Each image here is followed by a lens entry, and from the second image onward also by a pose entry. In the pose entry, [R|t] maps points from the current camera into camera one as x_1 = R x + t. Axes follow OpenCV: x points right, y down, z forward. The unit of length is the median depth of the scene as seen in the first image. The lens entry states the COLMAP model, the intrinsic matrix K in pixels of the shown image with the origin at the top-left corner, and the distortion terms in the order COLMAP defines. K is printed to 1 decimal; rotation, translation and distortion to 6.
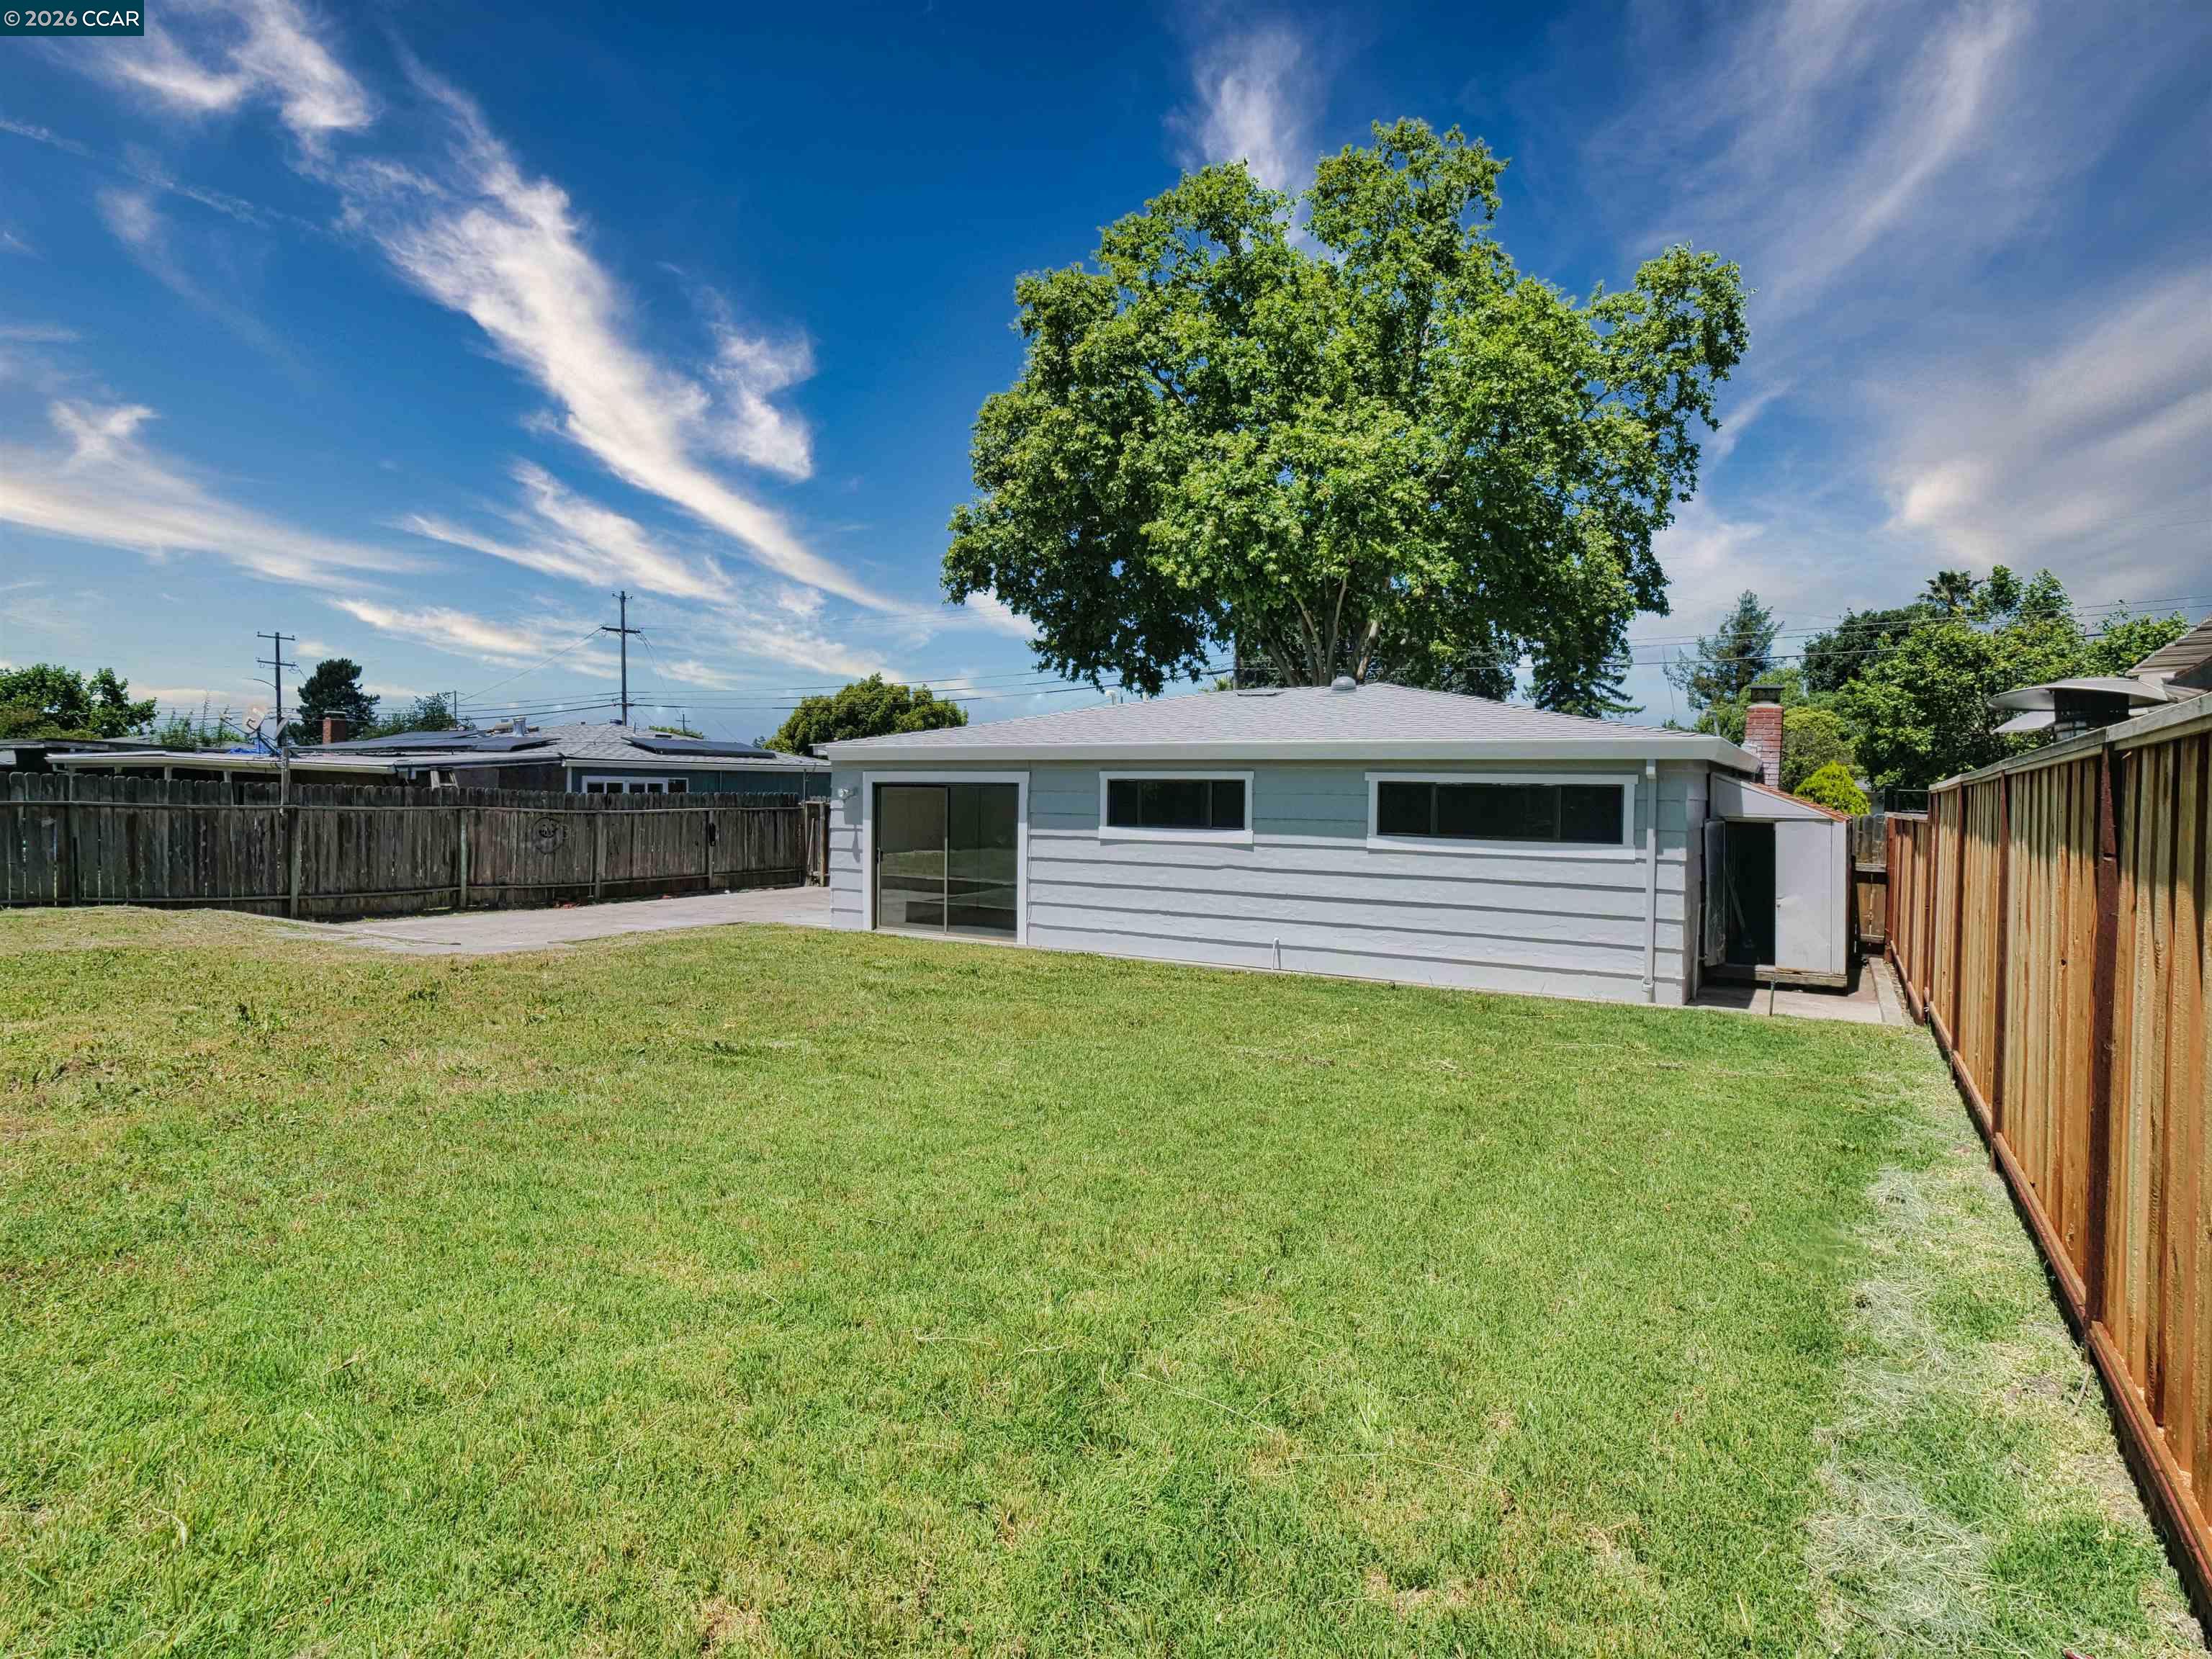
lens RADIAL K [[1219.2, 0, 1063.5], [0, 1219.2, 816.0], [0, 0, 1]] dist [-0.003765, -0.000525]
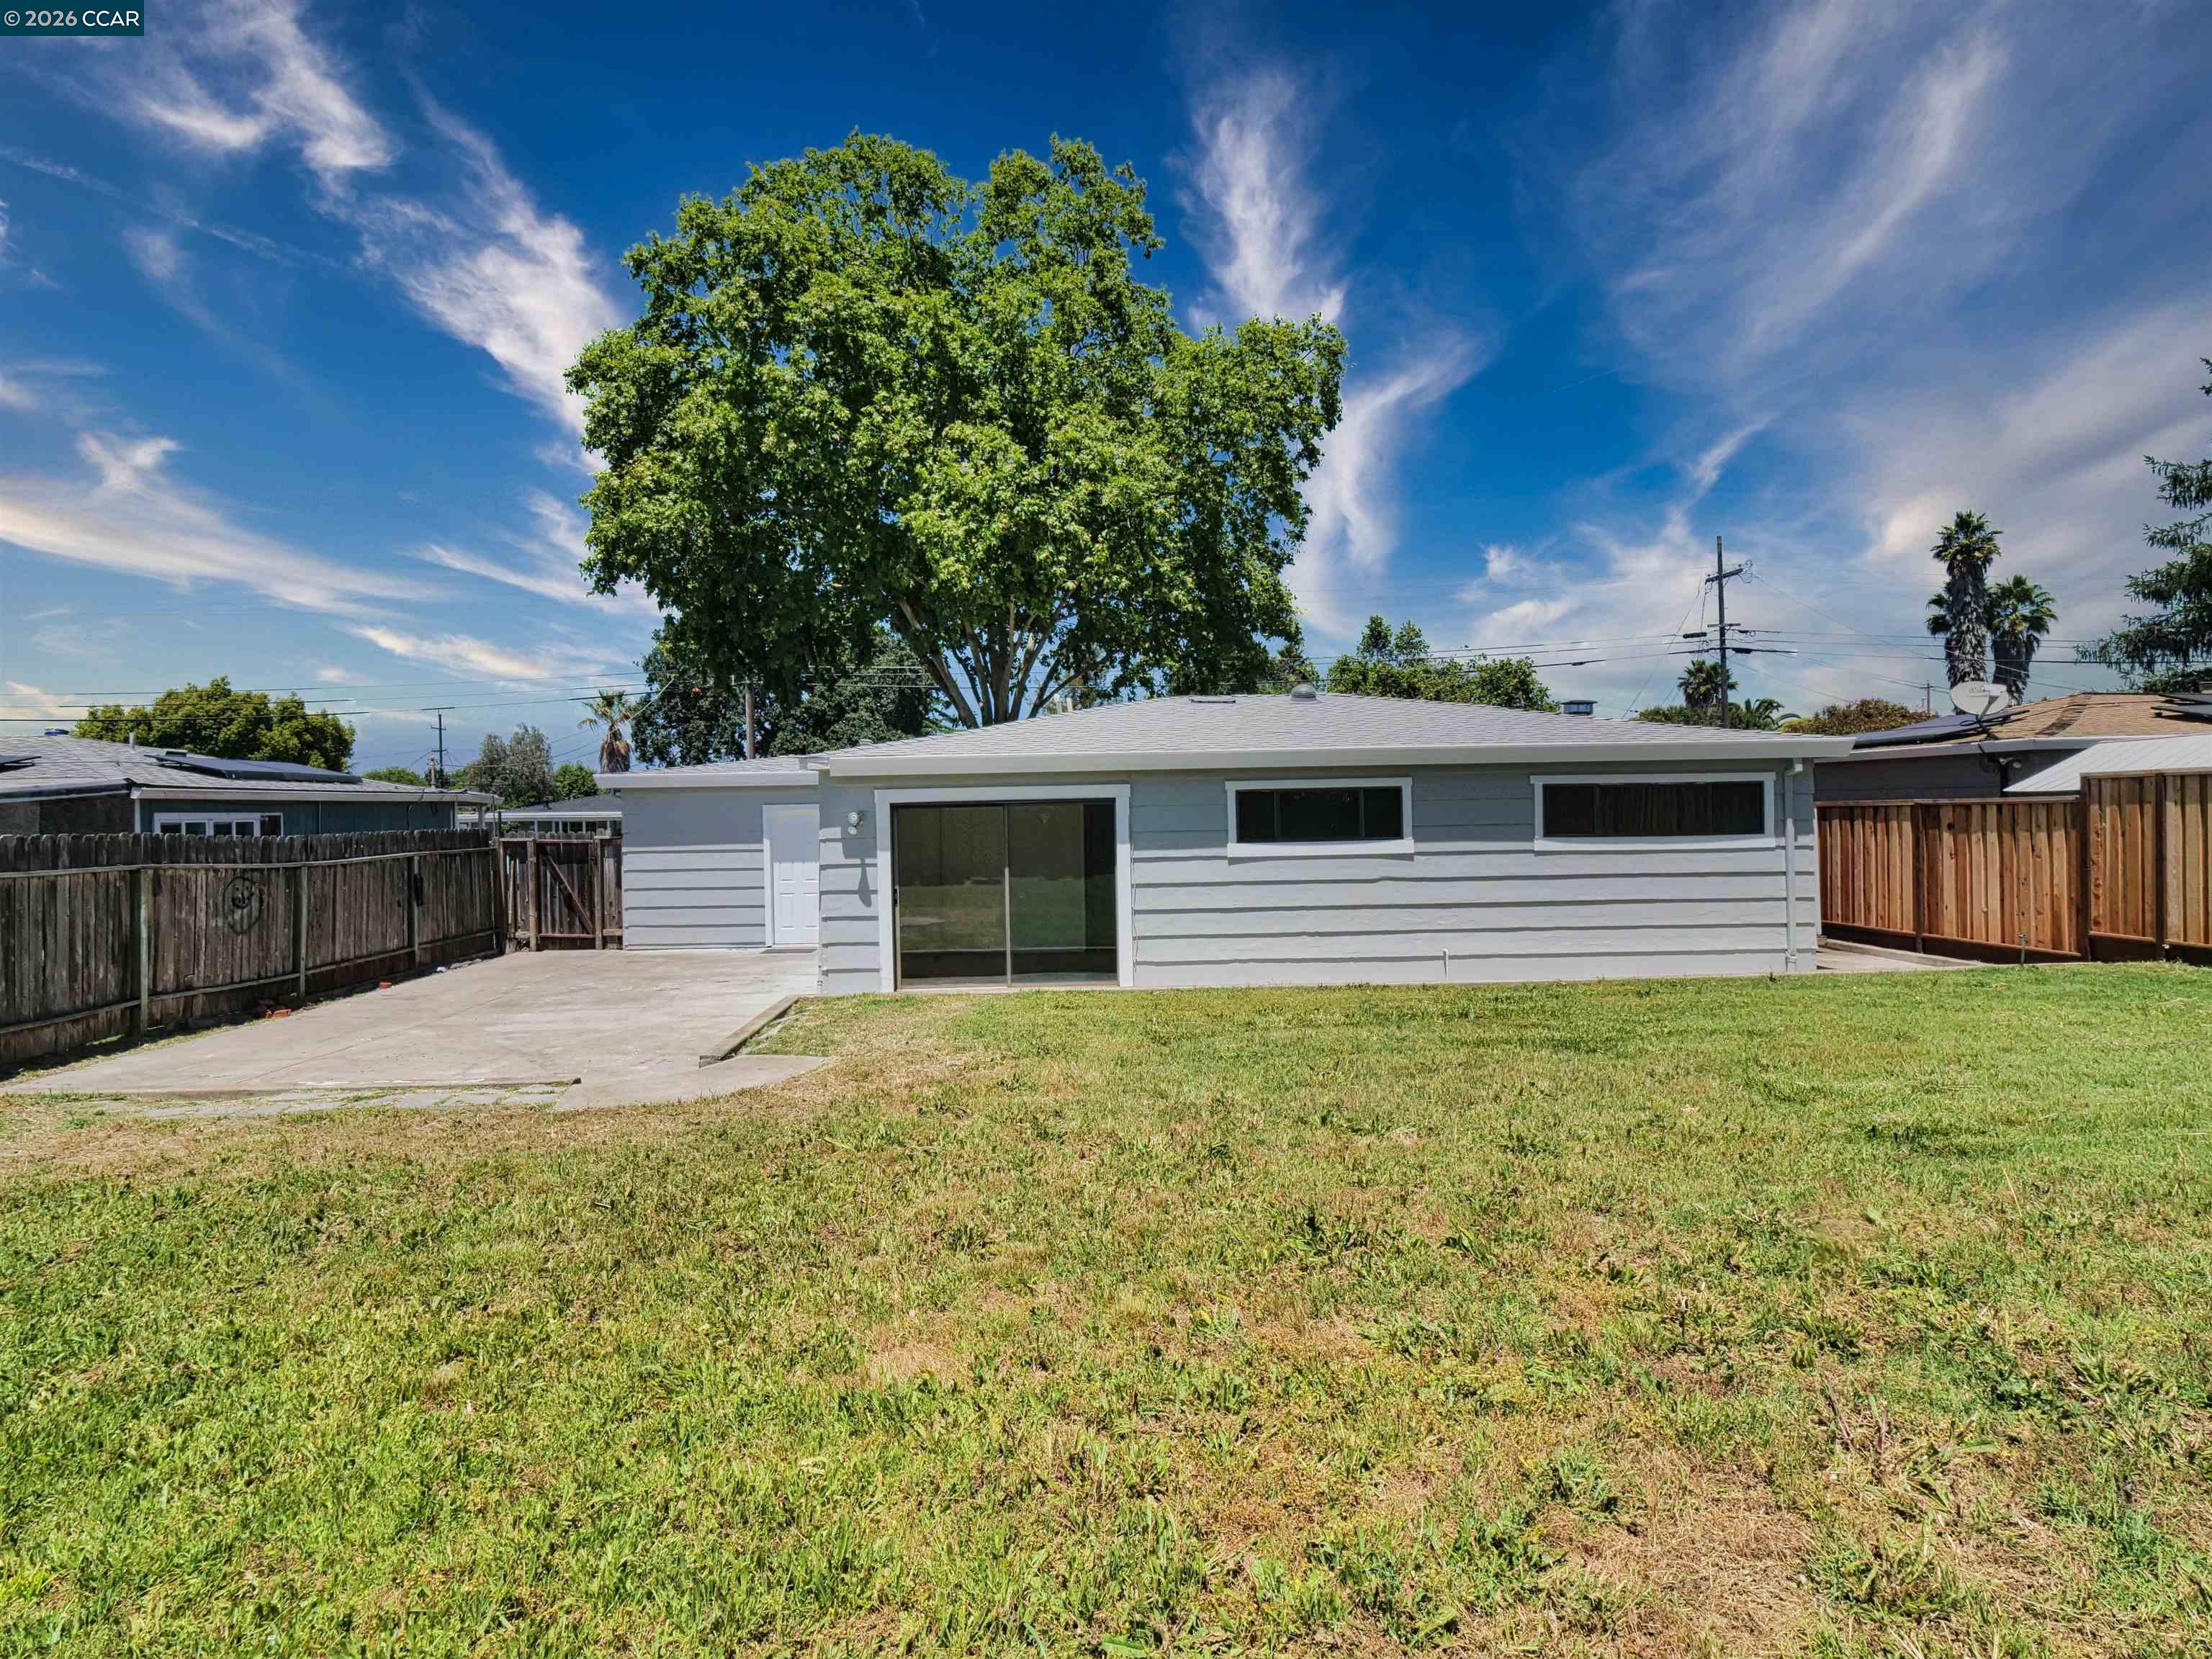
lens RADIAL K [[1219.2, 0, 1063.5], [0, 1219.2, 816.0], [0, 0, 1]] dist [-0.003765, -0.000525]
pose [[0.839048, -0.032512, 0.543085, -0.410286], [0.042603, 0.999074, -0.006011, -0.008329], [-0.542386, 0.028181, 0.839656, 0.238124]]
